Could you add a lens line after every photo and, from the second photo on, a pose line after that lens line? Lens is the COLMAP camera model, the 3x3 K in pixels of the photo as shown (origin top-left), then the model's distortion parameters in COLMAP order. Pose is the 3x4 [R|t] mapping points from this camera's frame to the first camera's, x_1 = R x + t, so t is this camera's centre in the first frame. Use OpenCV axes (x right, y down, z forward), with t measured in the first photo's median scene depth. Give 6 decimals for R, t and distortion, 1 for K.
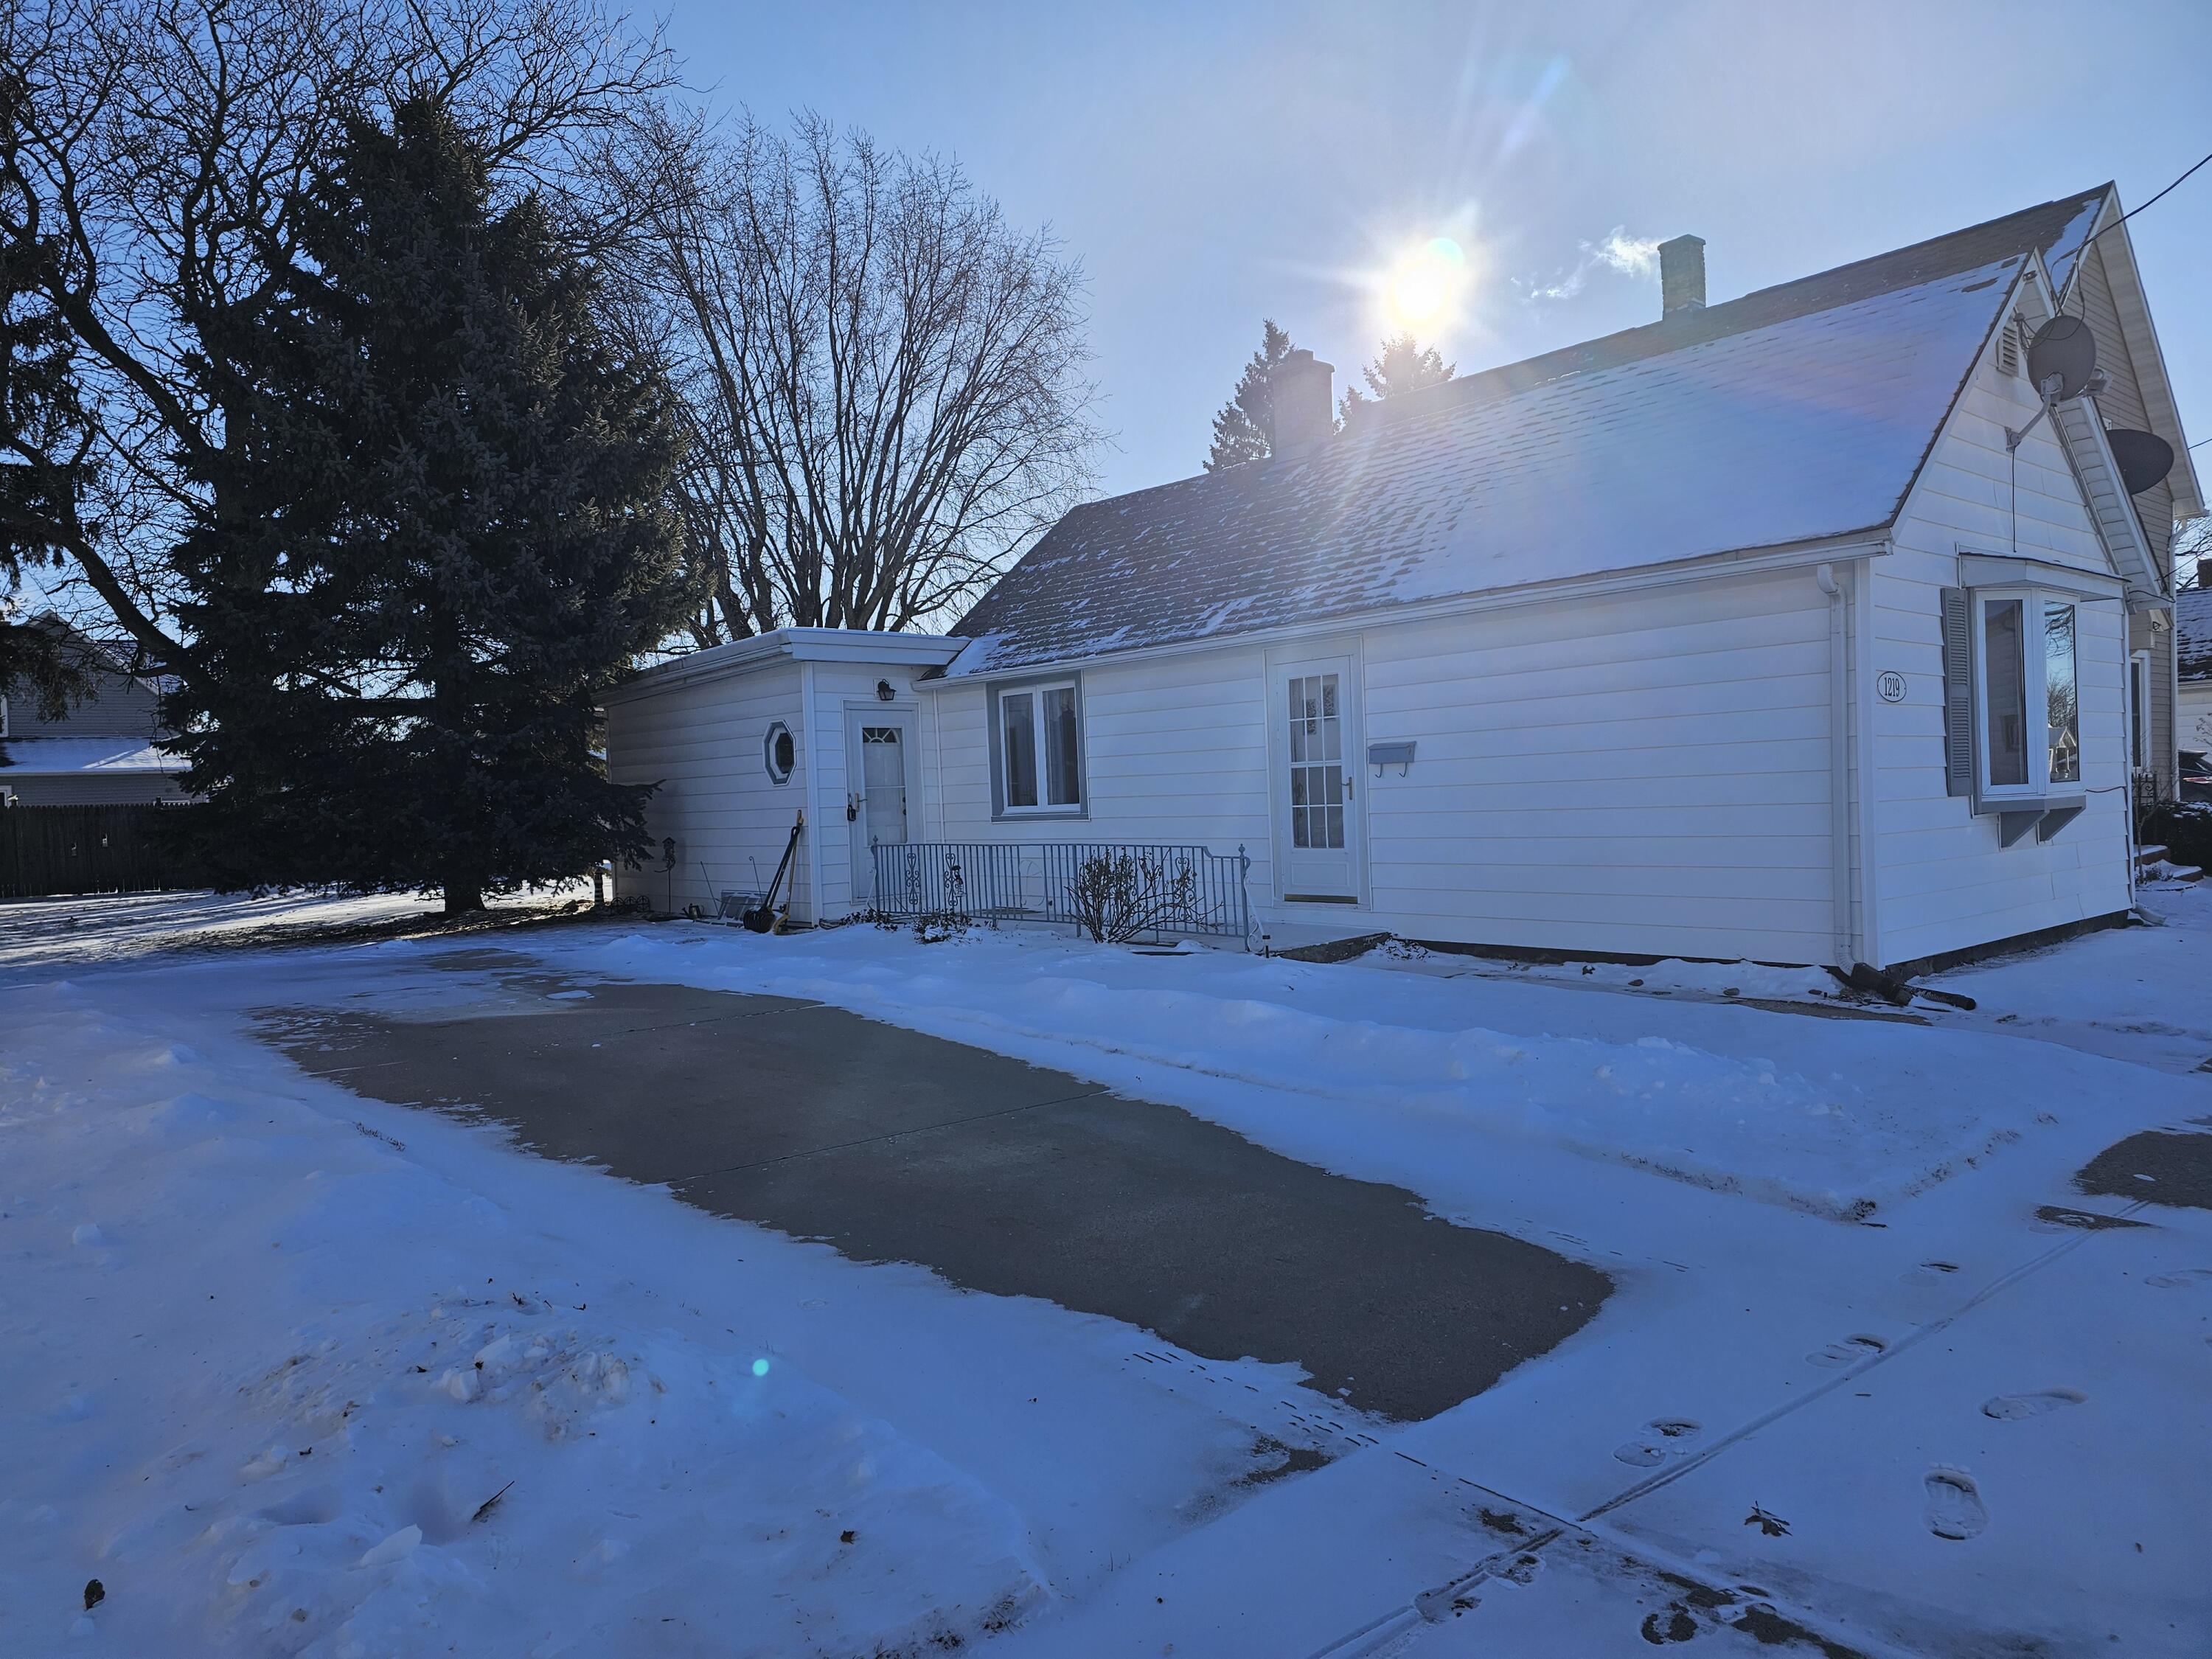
lens RADIAL K [[1483.2, 0, 1102.3], [0, 1483.2, 835.5], [0, 0, 1]] dist [0.060123, -0.048515]
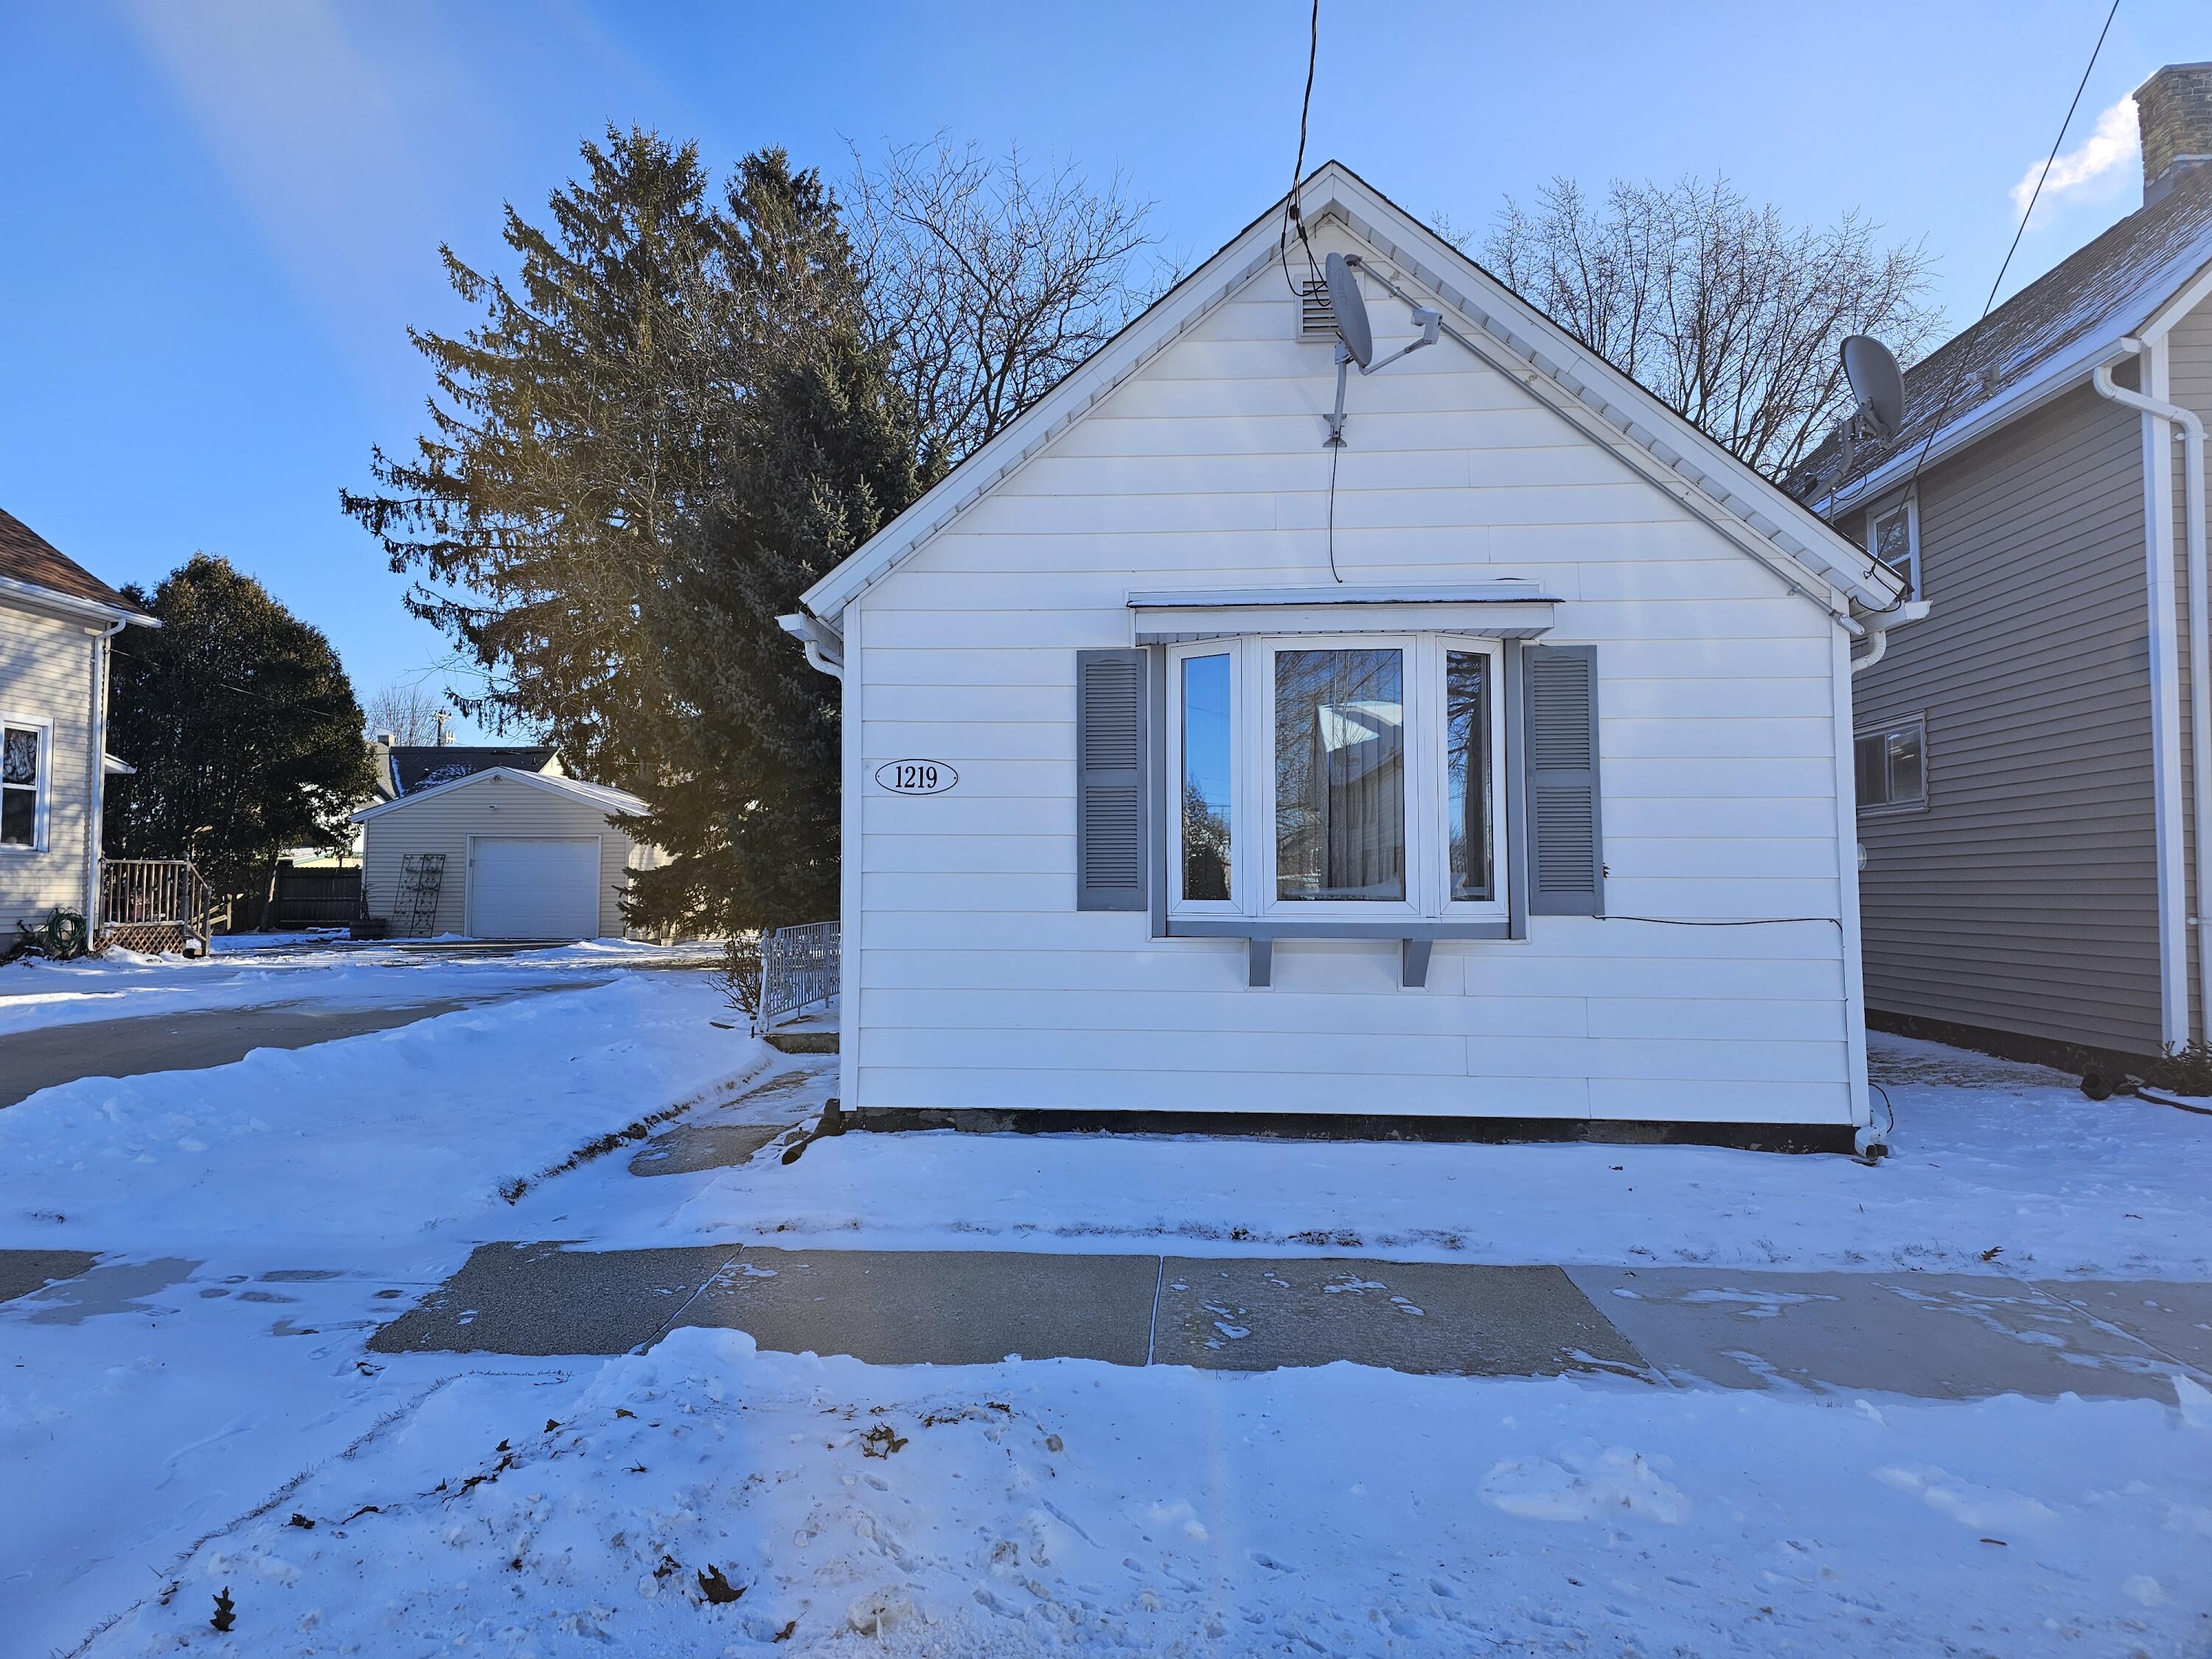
lens RADIAL K [[1483.2, 0, 1078.2], [0, 1483.2, 803.4], [0, 0, 1]] dist [0.060123, -0.048515]
pose [[0.701887, -0.004598, -0.712273, 0.696211], [-0.043779, 0.997810, -0.049581, -0.027051], [0.710941, 0.065983, 0.700149, 0.283207]]
